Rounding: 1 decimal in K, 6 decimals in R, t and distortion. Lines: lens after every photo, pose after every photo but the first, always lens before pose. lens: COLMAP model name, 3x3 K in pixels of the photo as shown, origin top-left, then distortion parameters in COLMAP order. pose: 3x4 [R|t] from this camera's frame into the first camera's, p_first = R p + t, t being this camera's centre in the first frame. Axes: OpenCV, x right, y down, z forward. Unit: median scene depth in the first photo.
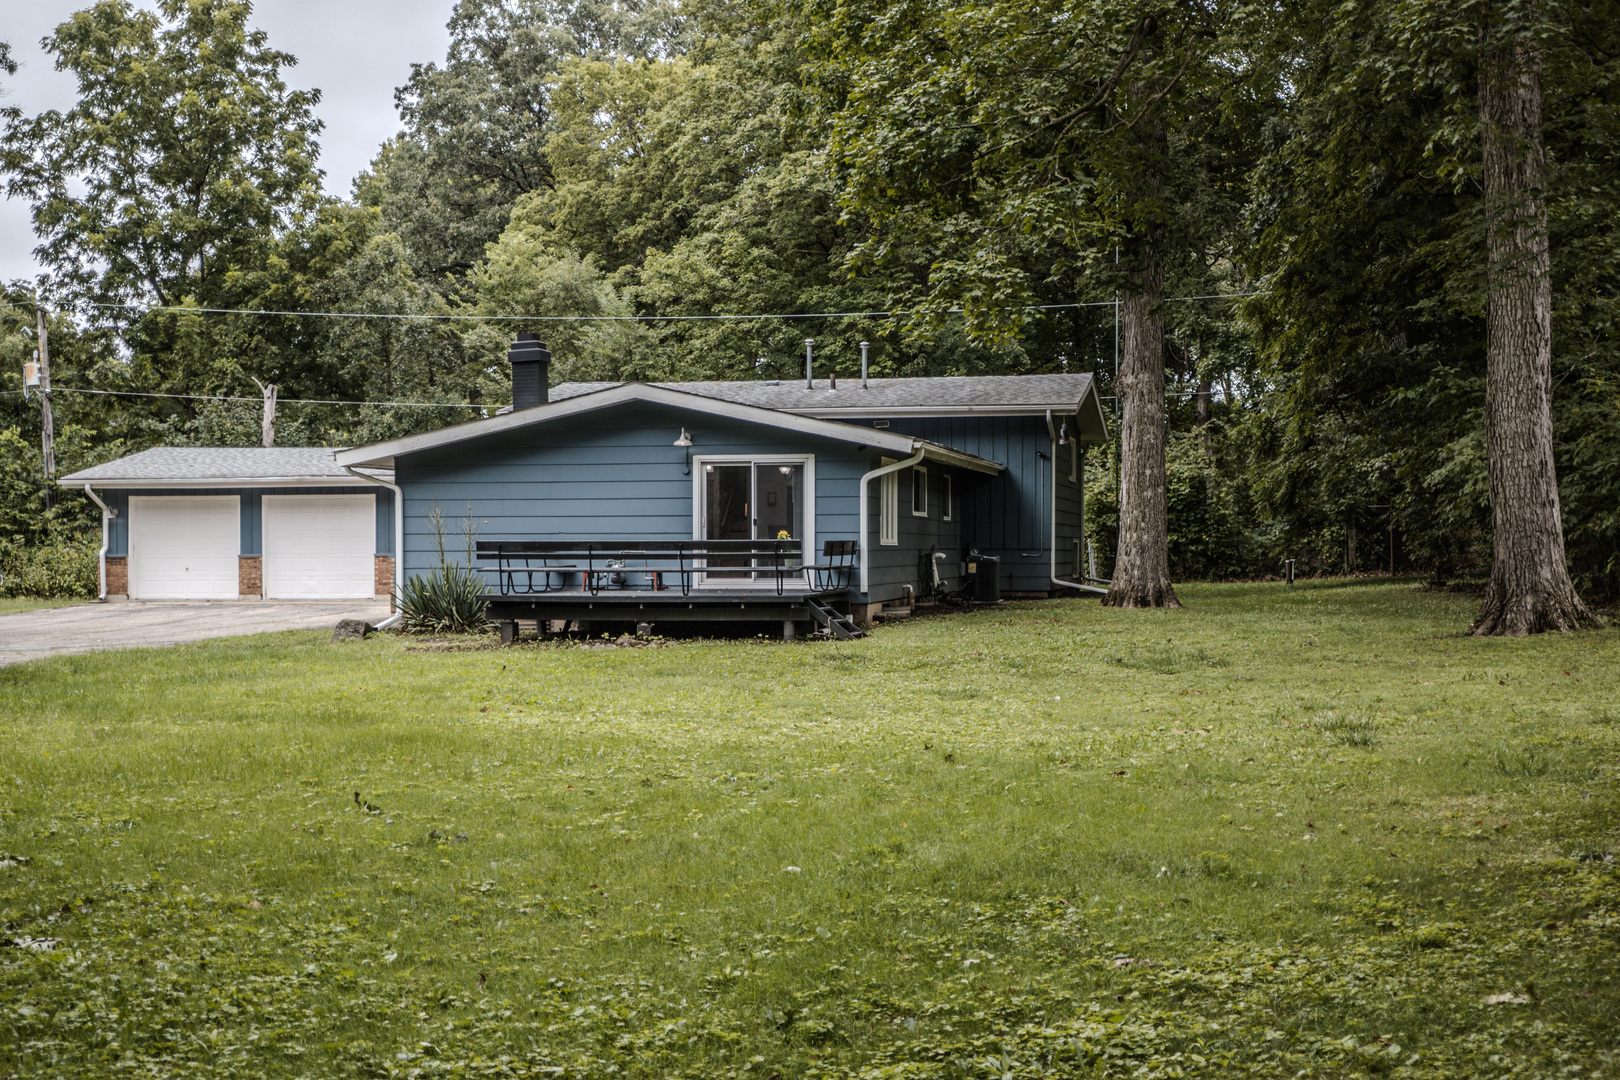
lens RADIAL K [[2147.0, 0, 773.6], [0, 2147.0, 562.9], [0, 0, 1]] dist [0.053003, 0.088665]
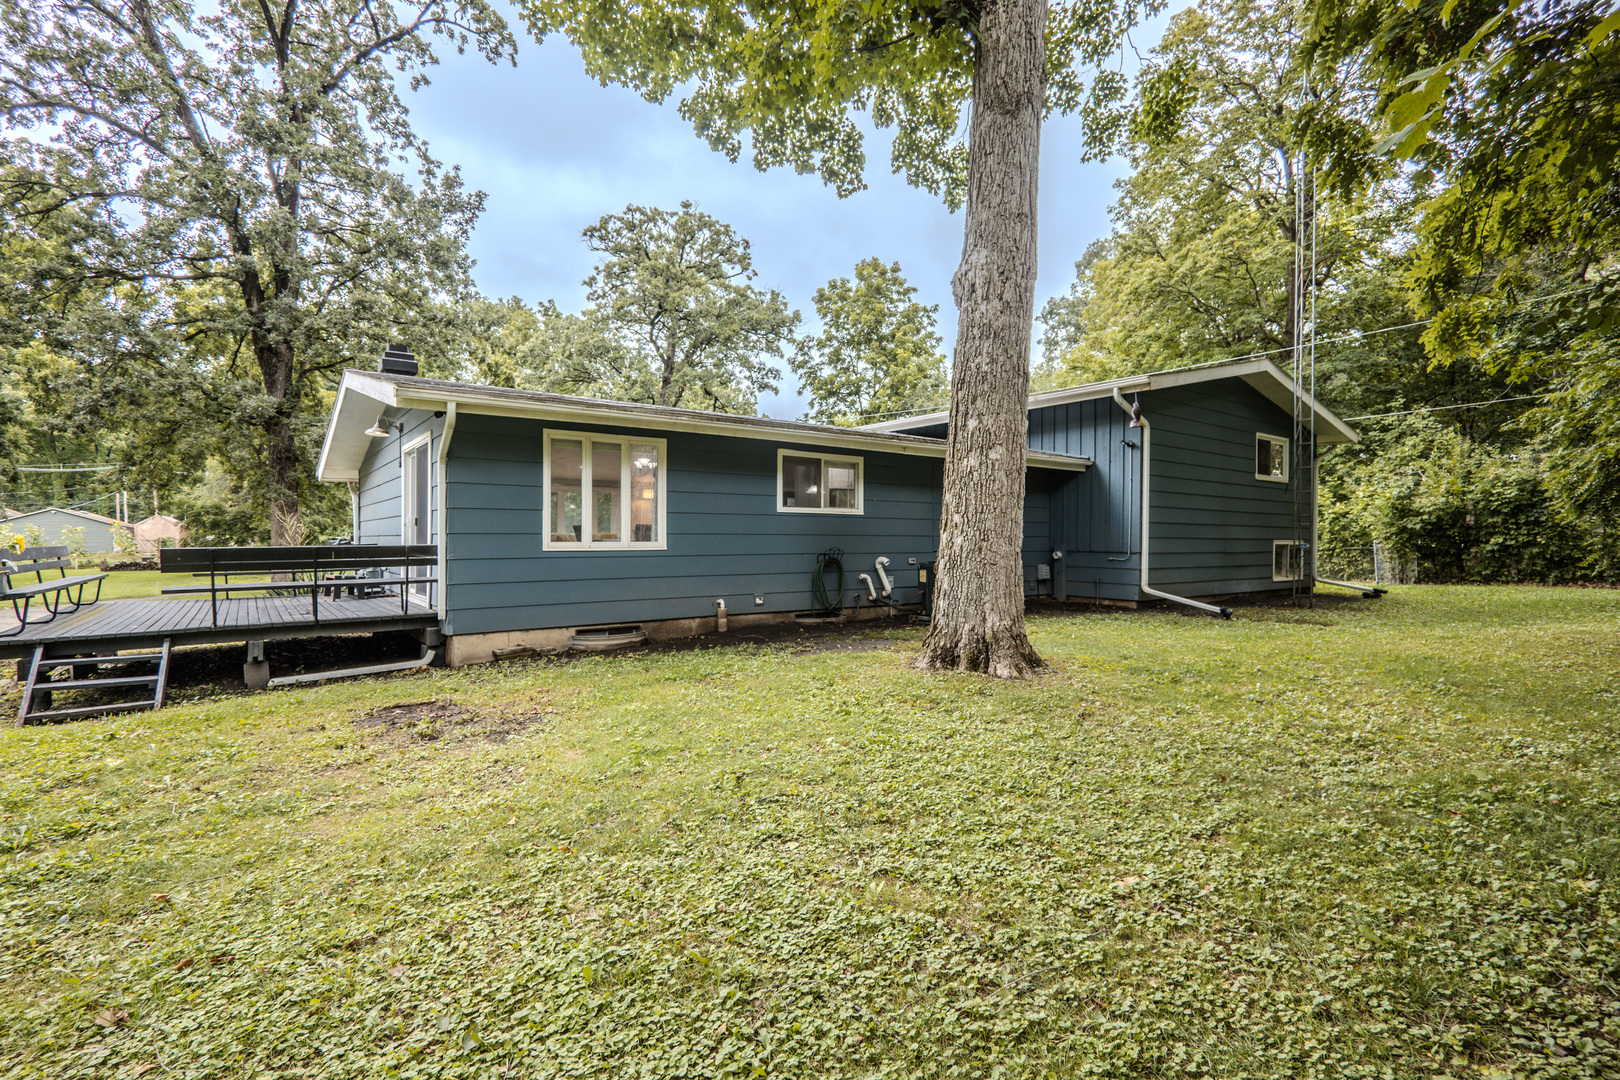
lens RADIAL K [[757.3, 0, 810.0], [0, 757.3, 540.0], [0, 0, 1]] dist [-0.003381, -0.000342]
pose [[0.763032, 0.002092, -0.646357, 0.215005], [-0.008604, 0.999939, -0.006920, -0.008322], [0.646304, 0.010841, 0.763003, 0.659393]]
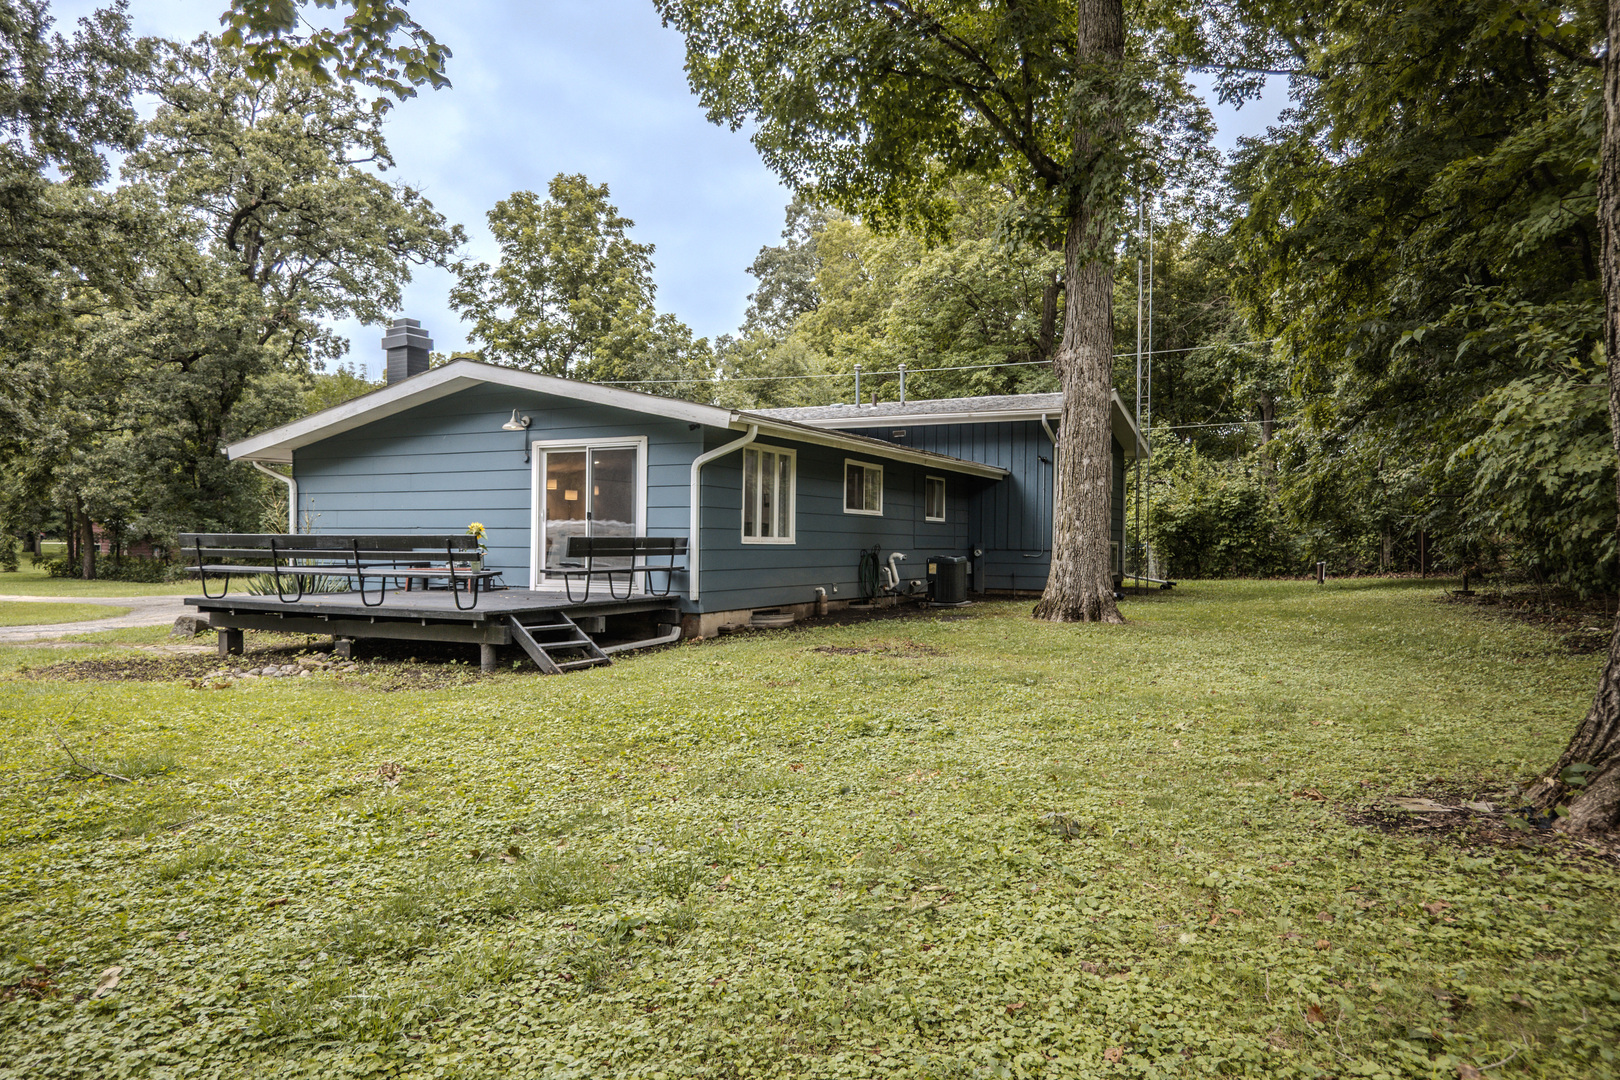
lens RADIAL K [[1082.2, 0, 810.0], [0, 1082.2, 540.0], [0, 0, 1]] dist [-0.000046, 0.002216]
pose [[0.968961, 0.010293, -0.246998, 0.139655], [-0.013191, 0.999862, -0.010080, -0.004412], [0.246860, 0.013025, 0.968964, 0.447783]]
